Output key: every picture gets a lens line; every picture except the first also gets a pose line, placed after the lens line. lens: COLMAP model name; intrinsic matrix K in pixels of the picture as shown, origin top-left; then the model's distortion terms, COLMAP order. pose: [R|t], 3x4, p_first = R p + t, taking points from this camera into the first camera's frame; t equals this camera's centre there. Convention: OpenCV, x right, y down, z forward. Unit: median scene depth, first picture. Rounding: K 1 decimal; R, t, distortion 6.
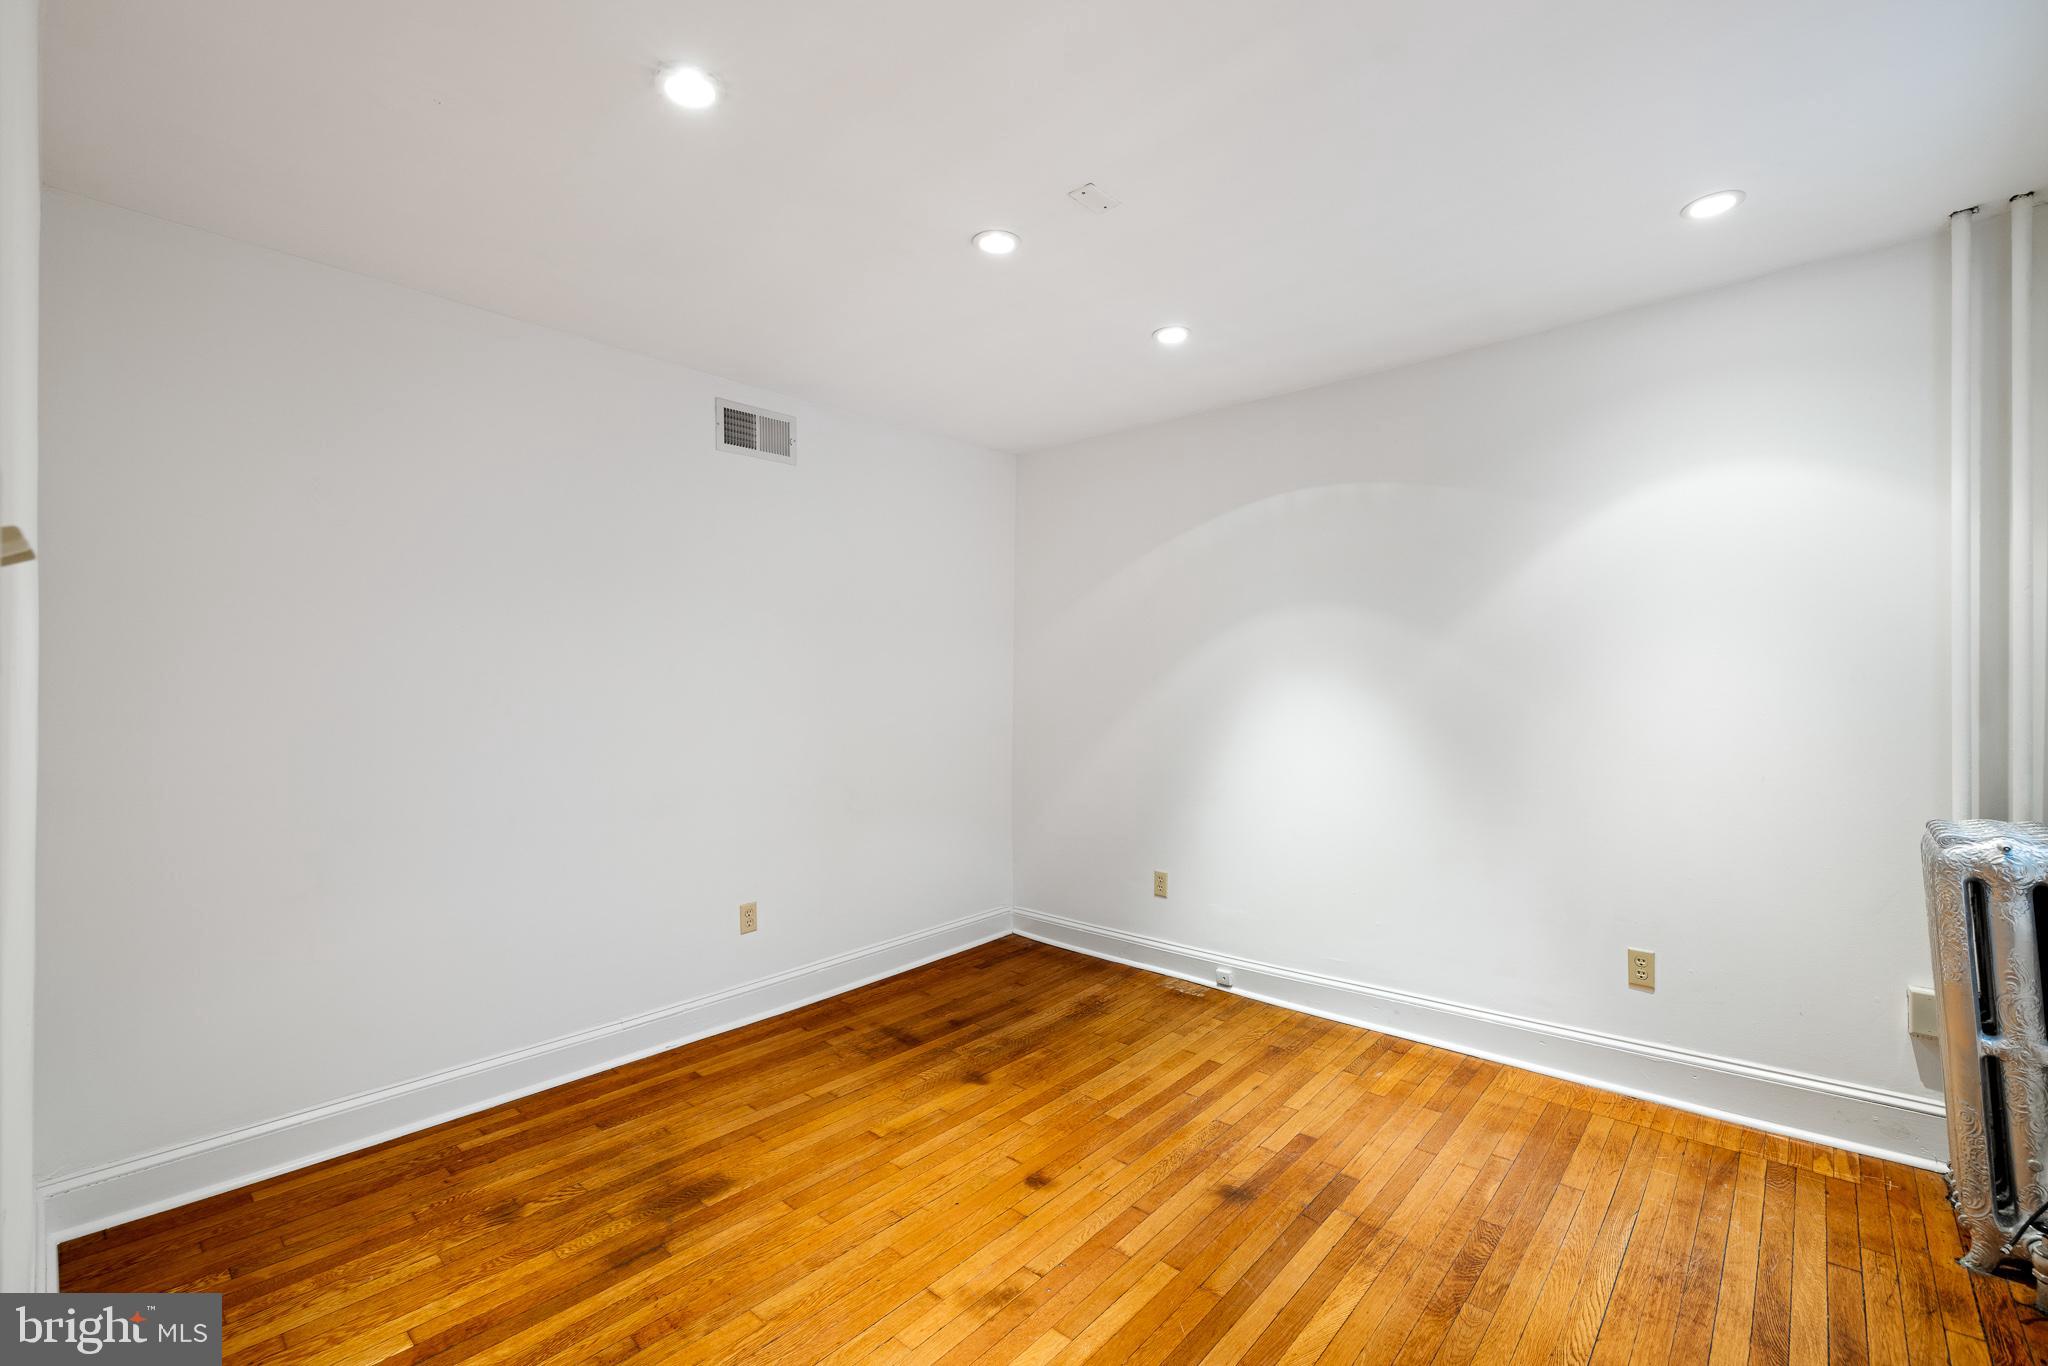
lens RADIAL K [[854.9, 0, 1016.3], [0, 854.9, 669.6], [0, 0, 1]] dist [0.001299, 0.000602]
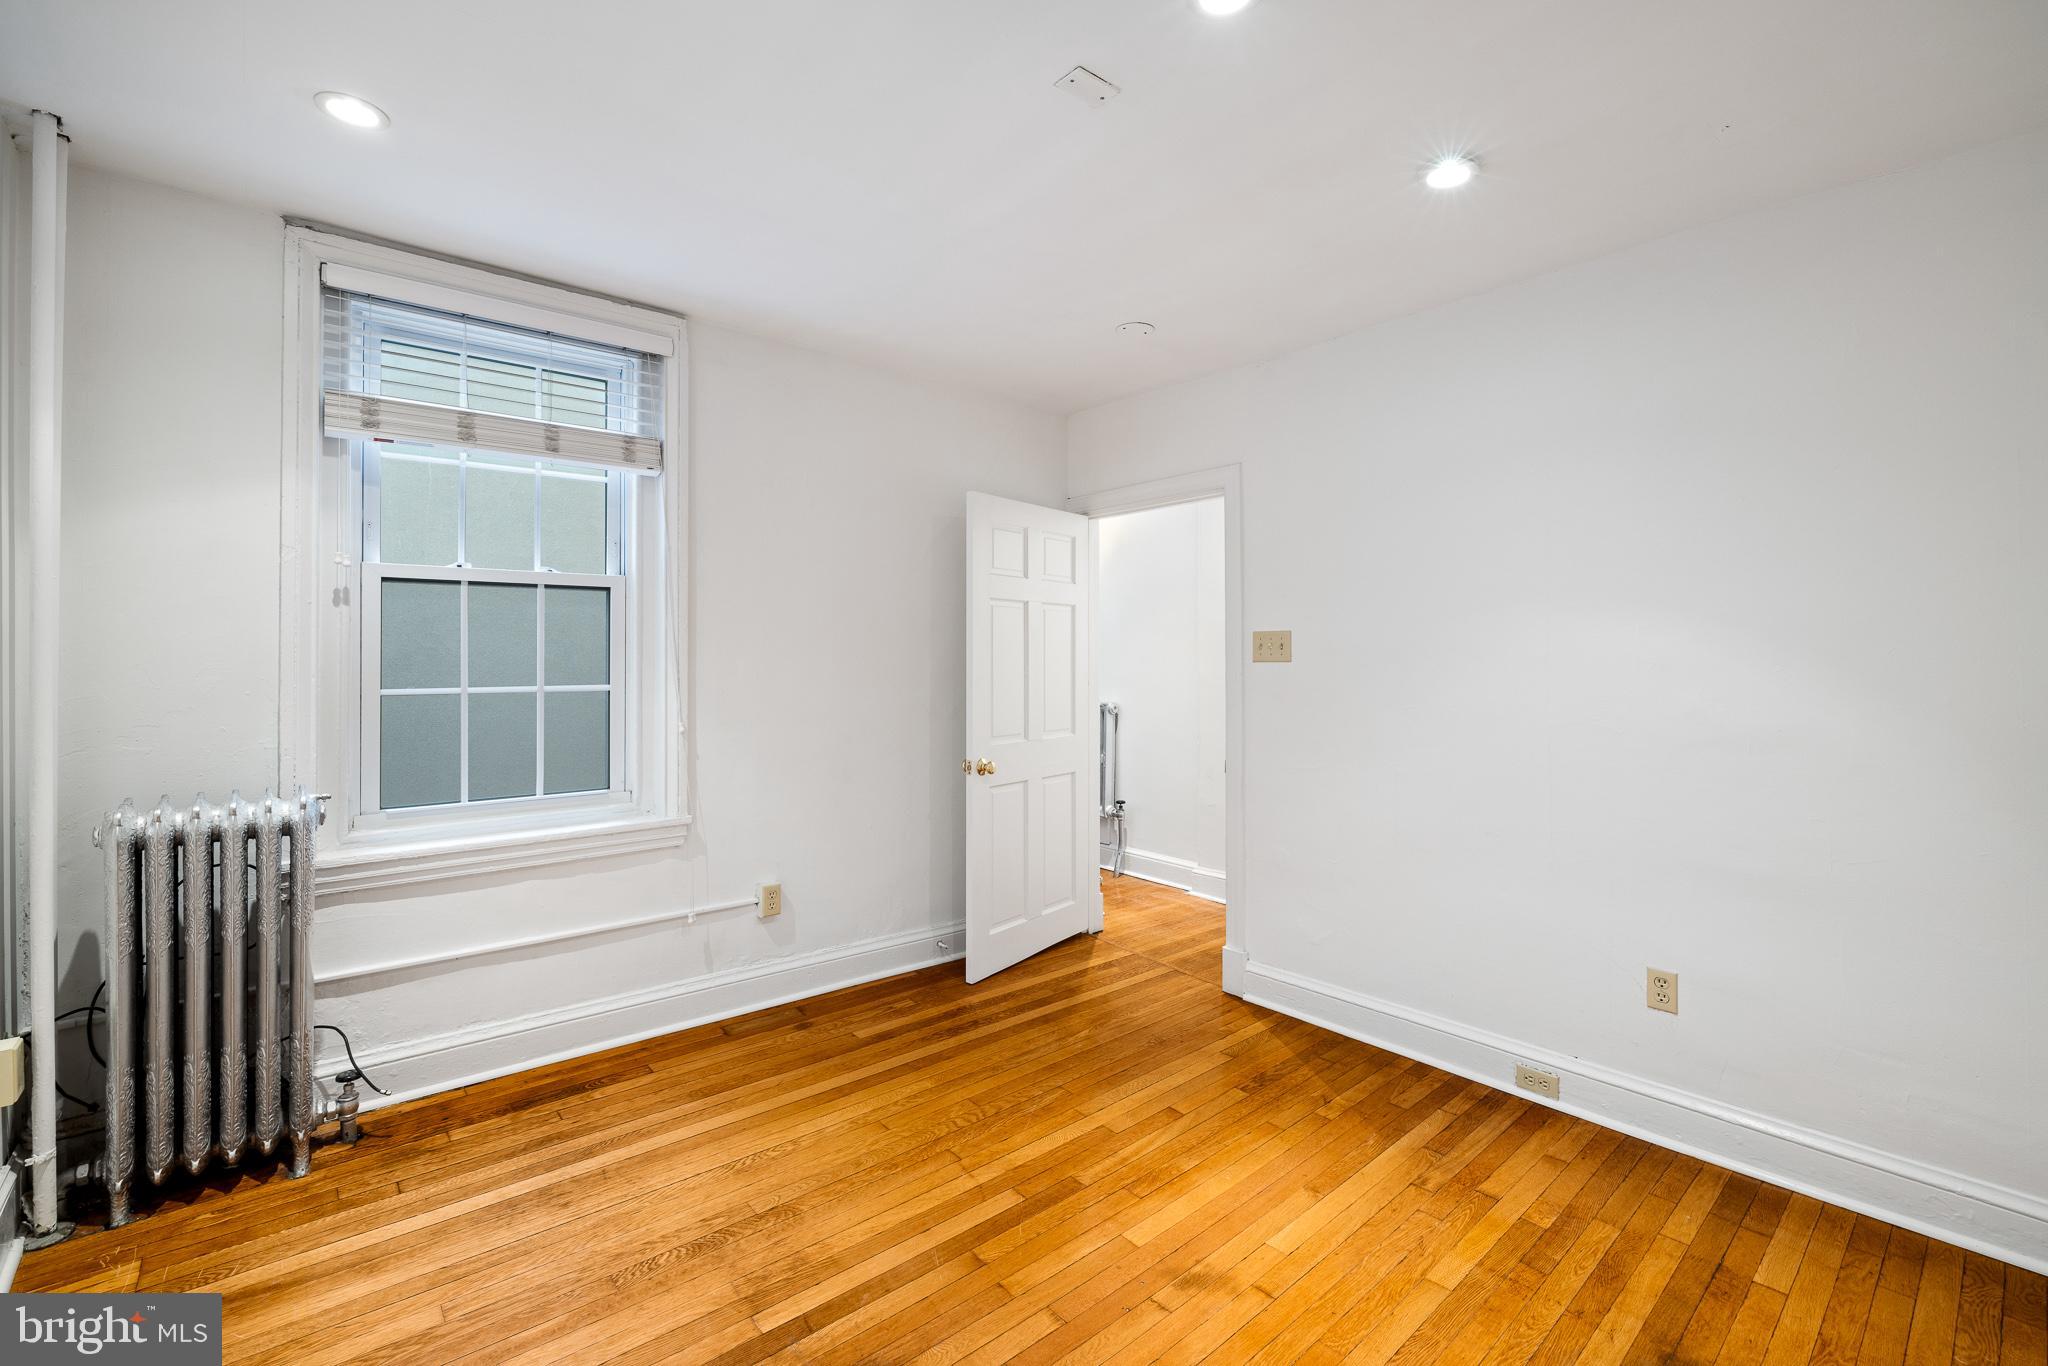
lens RADIAL K [[854.9, 0, 1016.3], [0, 854.9, 669.6], [0, 0, 1]] dist [0.001299, 0.000602]
pose [[-0.992808, -0.003817, 0.119655, 0.065829], [-0.004224, 0.999986, -0.003149, 0.043324], [-0.119642, -0.003632, -0.992810, 1.985060]]
